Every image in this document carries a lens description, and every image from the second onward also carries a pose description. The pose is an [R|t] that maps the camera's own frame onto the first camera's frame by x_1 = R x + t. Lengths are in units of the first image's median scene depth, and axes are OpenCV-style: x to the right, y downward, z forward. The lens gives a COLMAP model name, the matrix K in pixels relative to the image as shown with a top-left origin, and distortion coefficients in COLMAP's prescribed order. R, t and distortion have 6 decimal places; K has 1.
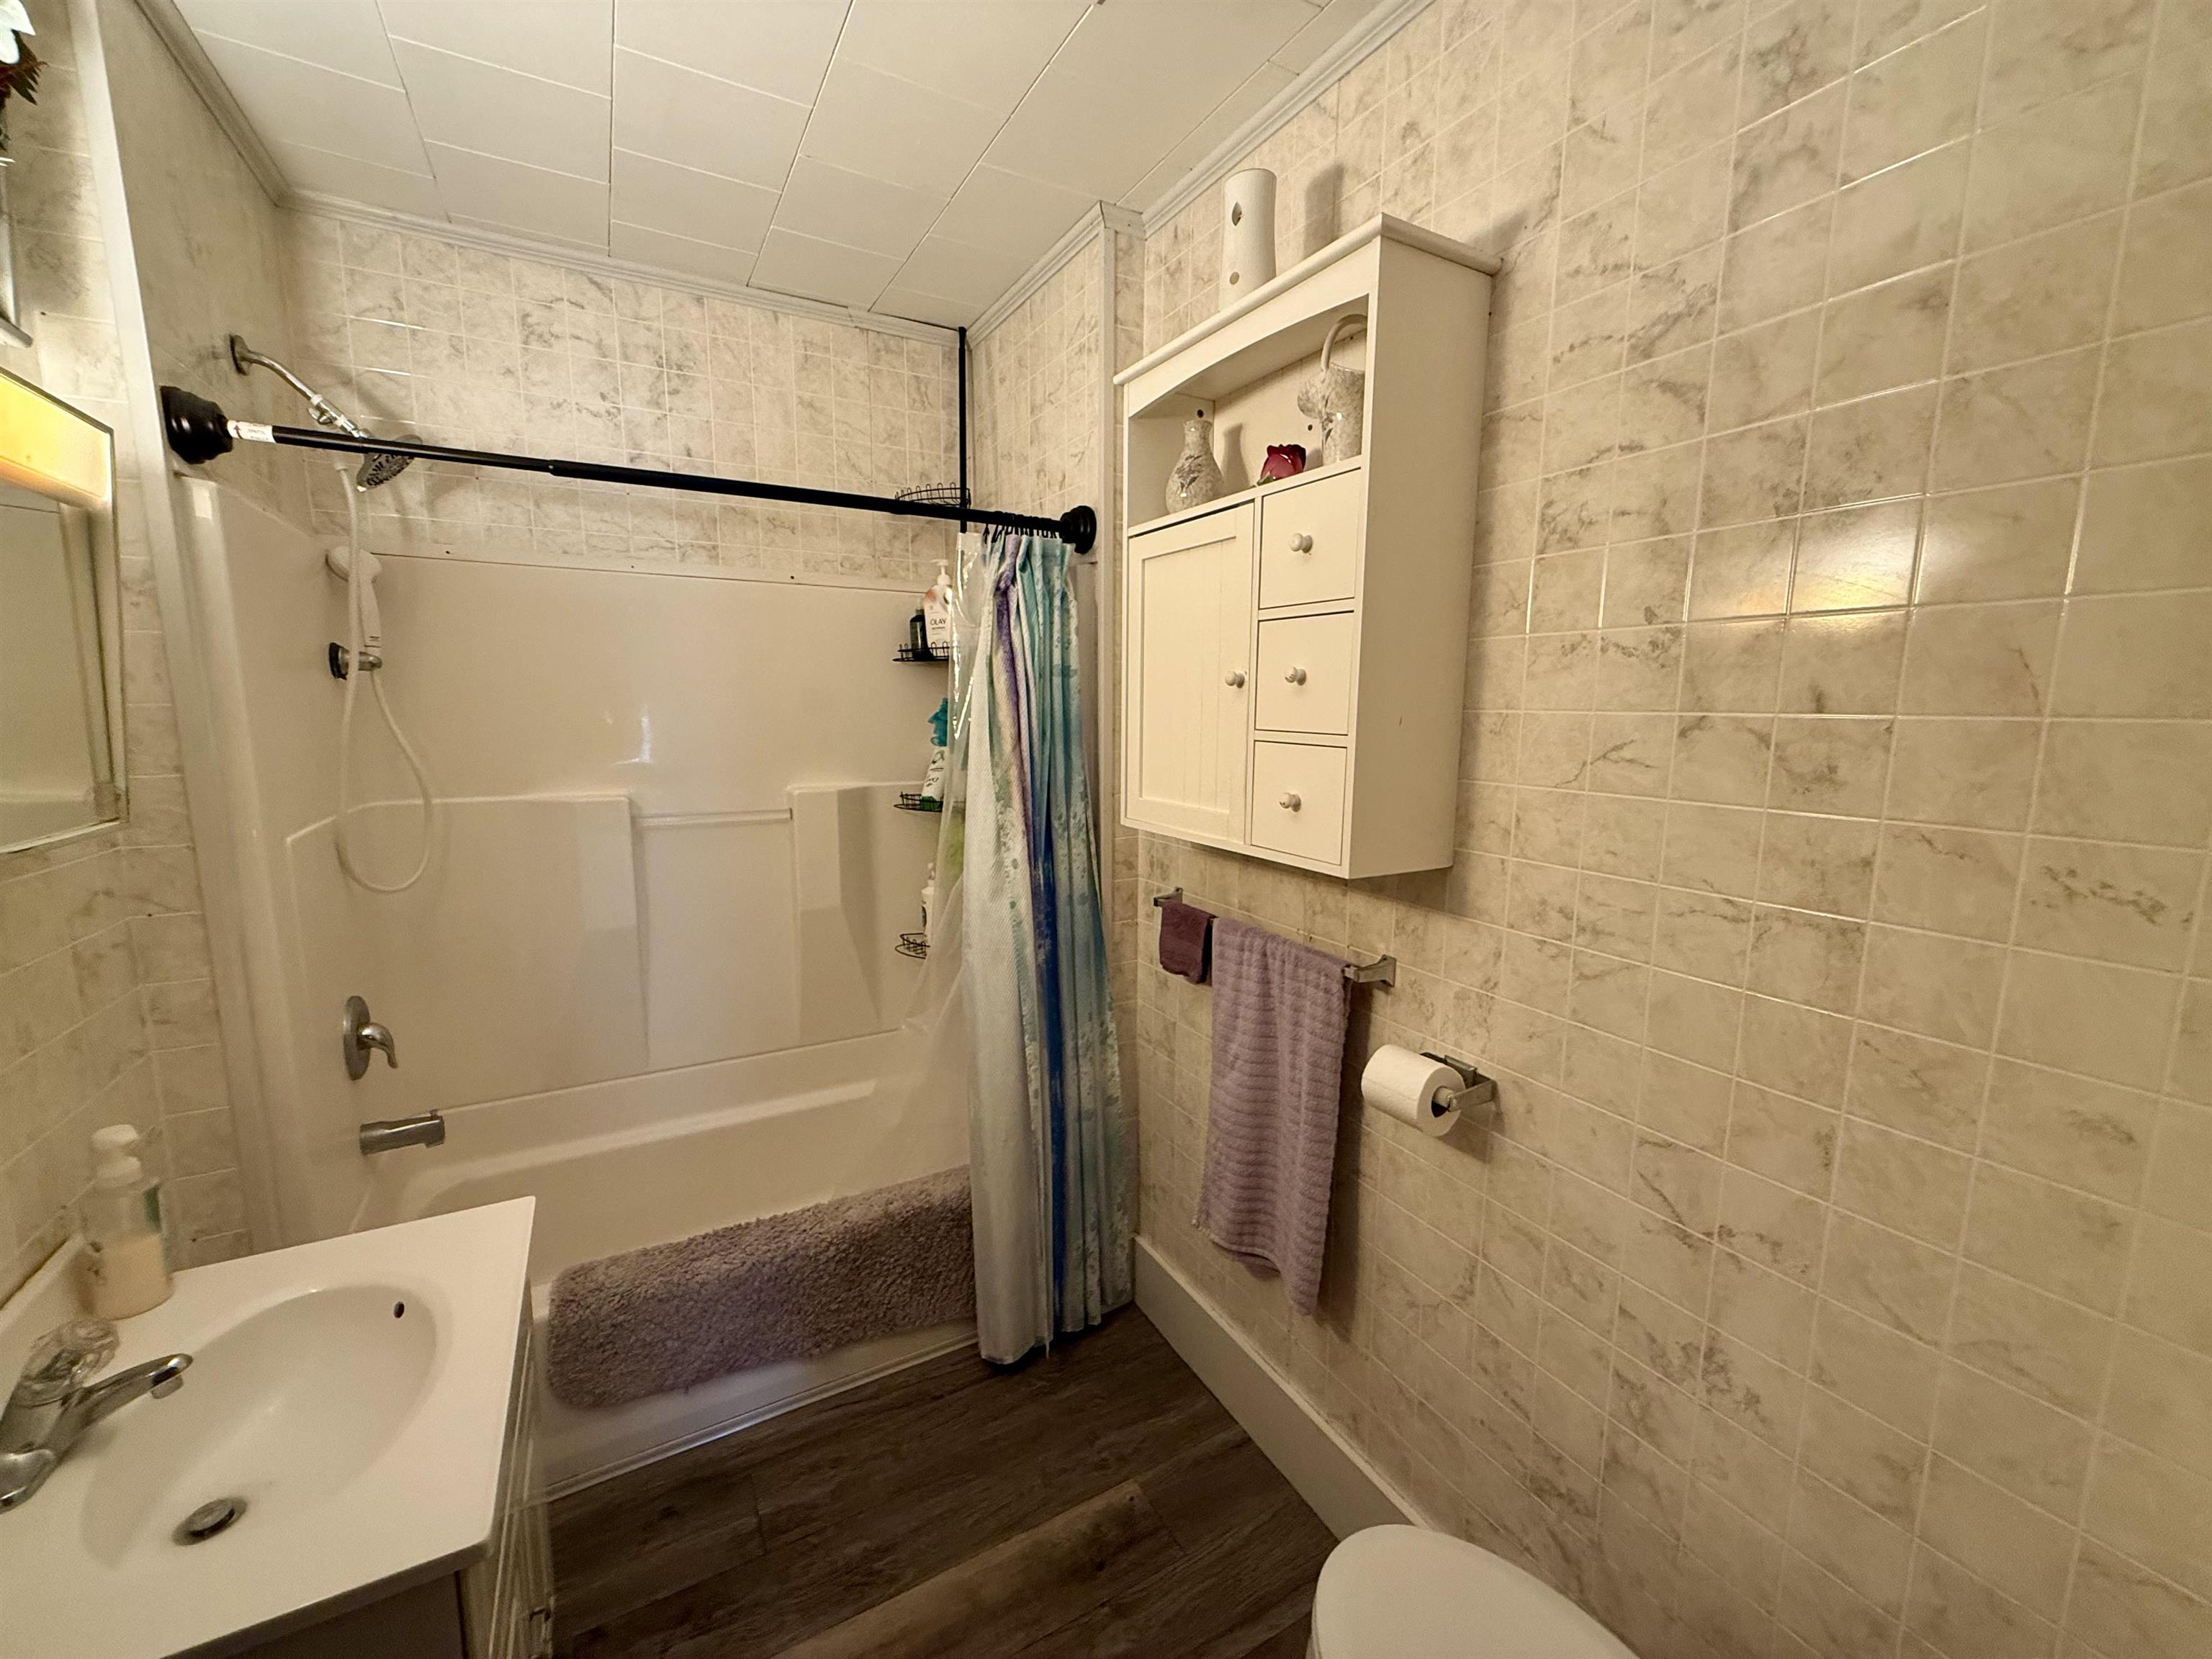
lens RADIAL K [[882.8, 0, 1102.1], [0, 882.8, 831.8], [0, 0, 1]] dist [-0.002020, 0.000864]
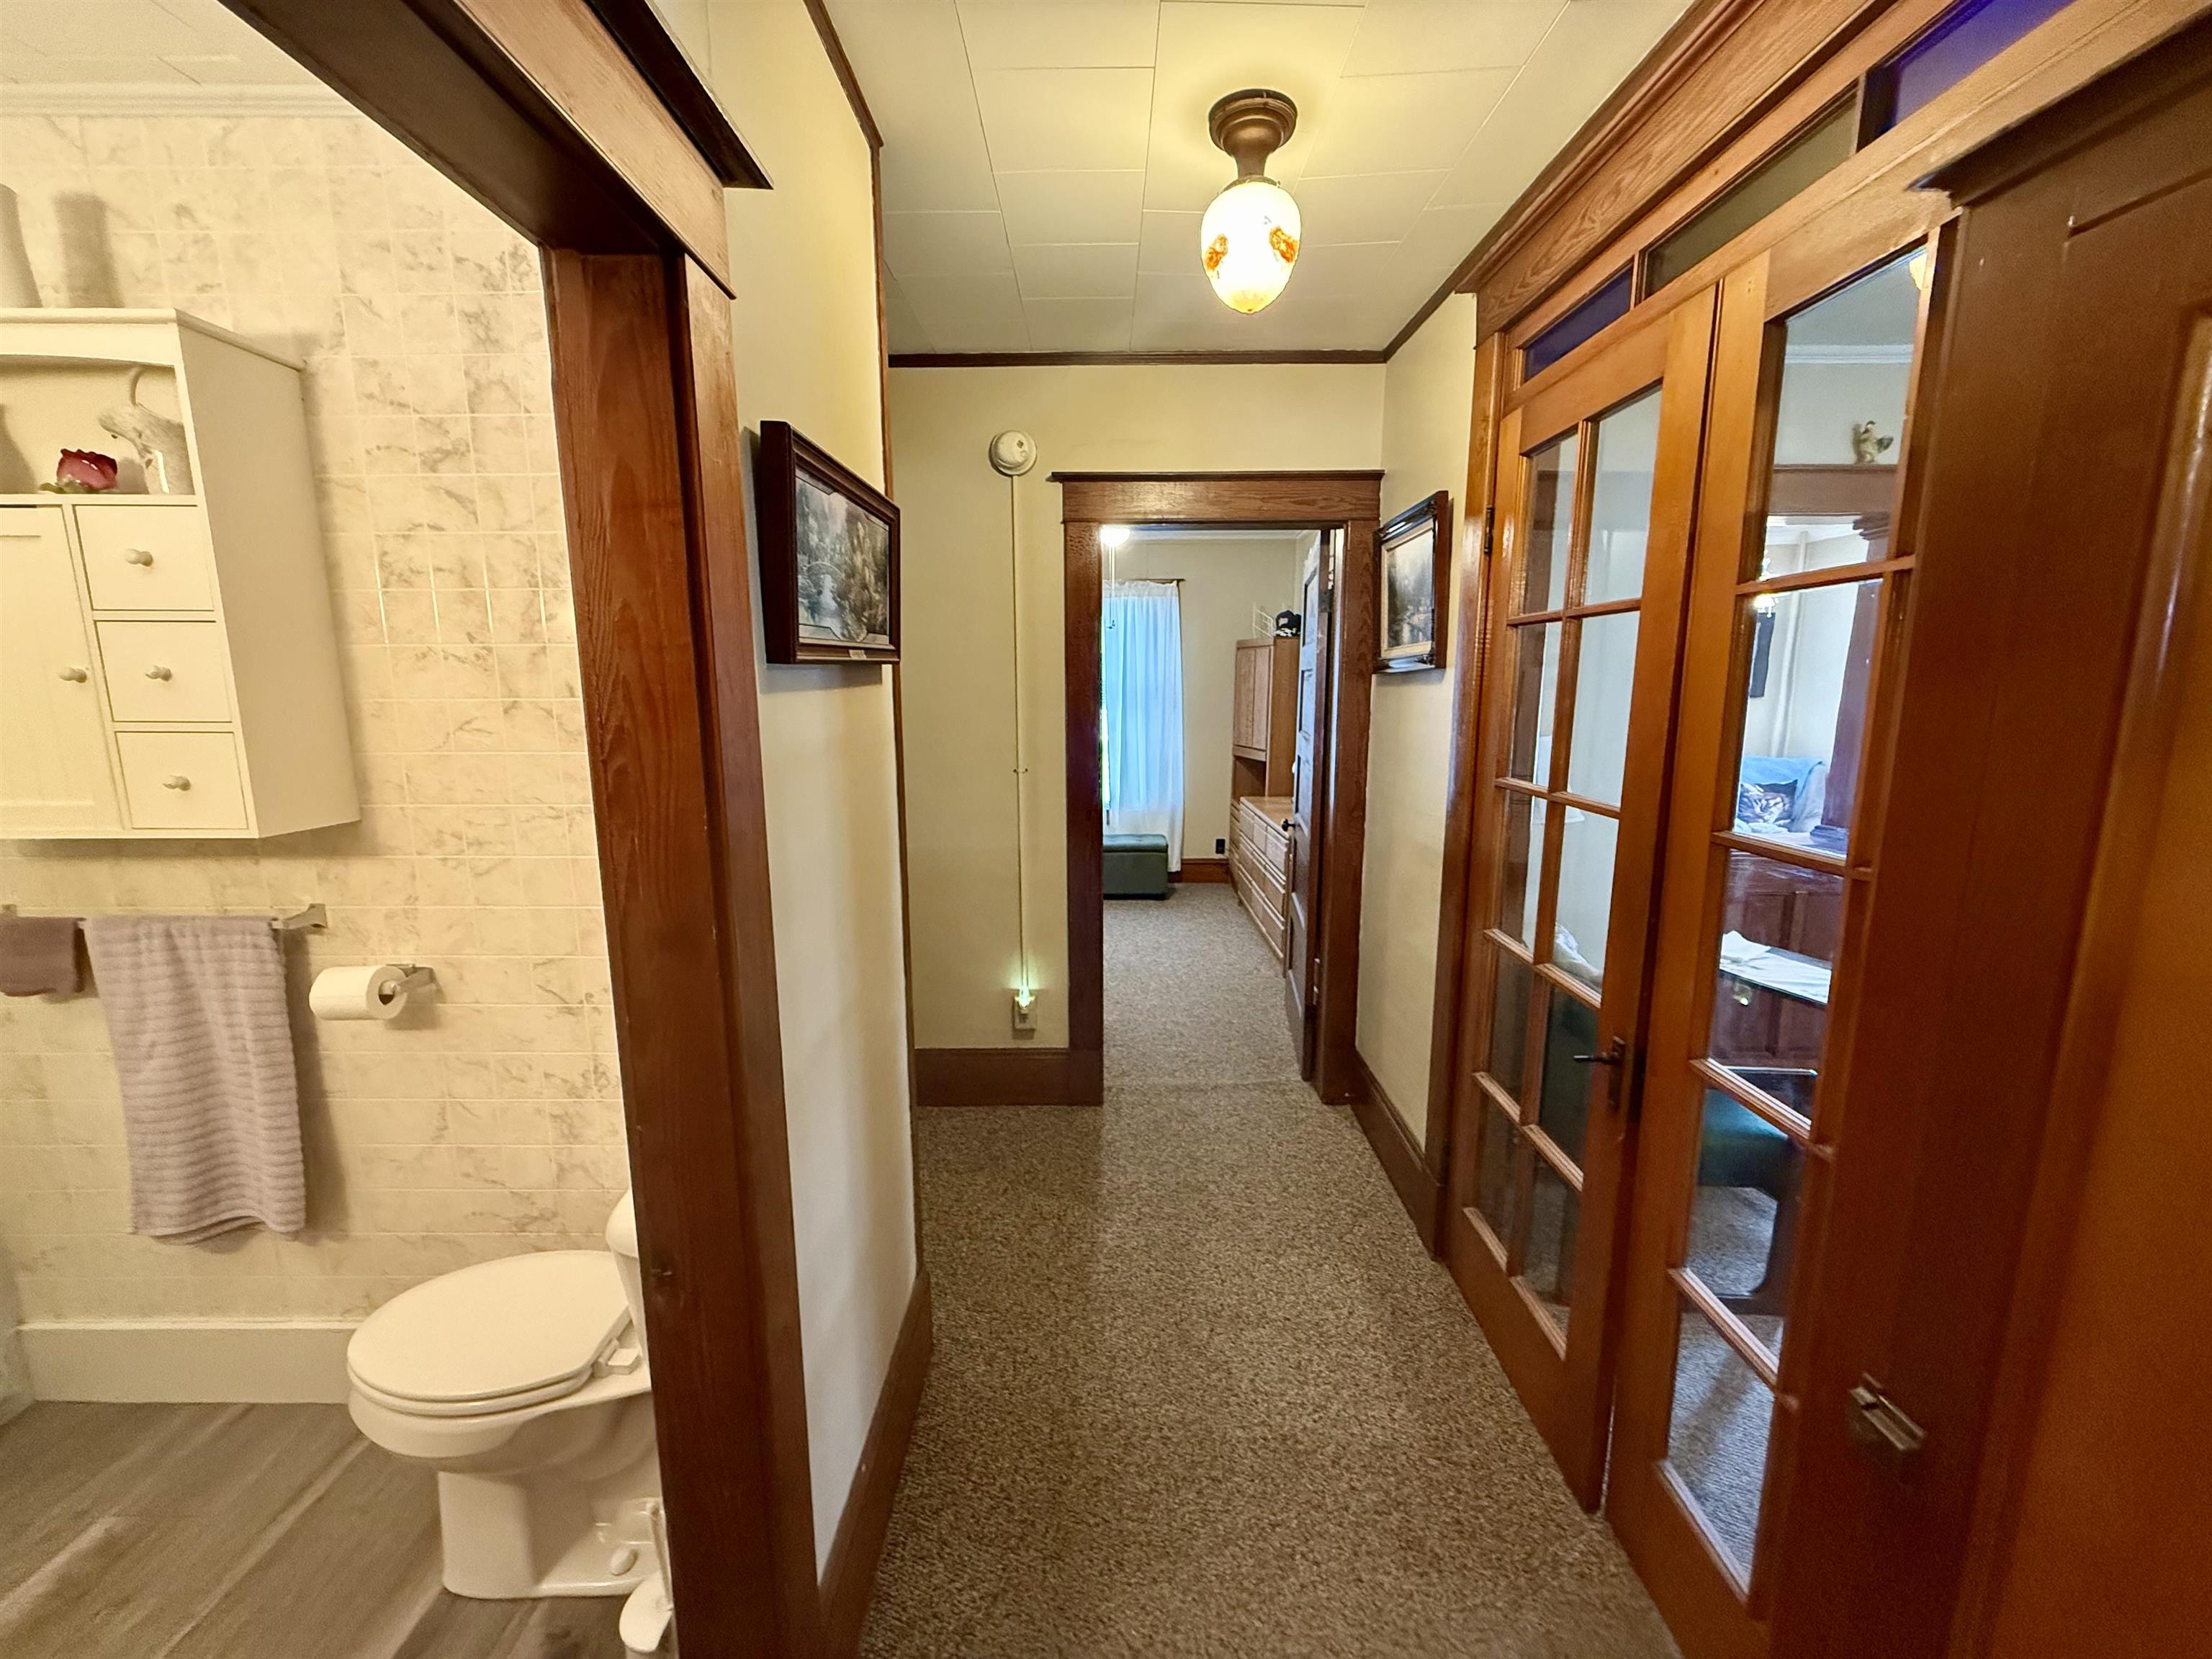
lens RADIAL K [[882.8, 0, 1102.1], [0, 882.8, 831.8], [0, 0, 1]] dist [-0.002020, 0.000864]
pose [[0.486368, -0.150794, 0.860643, -0.204850], [0.134080, 0.986209, 0.097023, 0.081414], [-0.863405, 0.068206, 0.499880, -0.627507]]
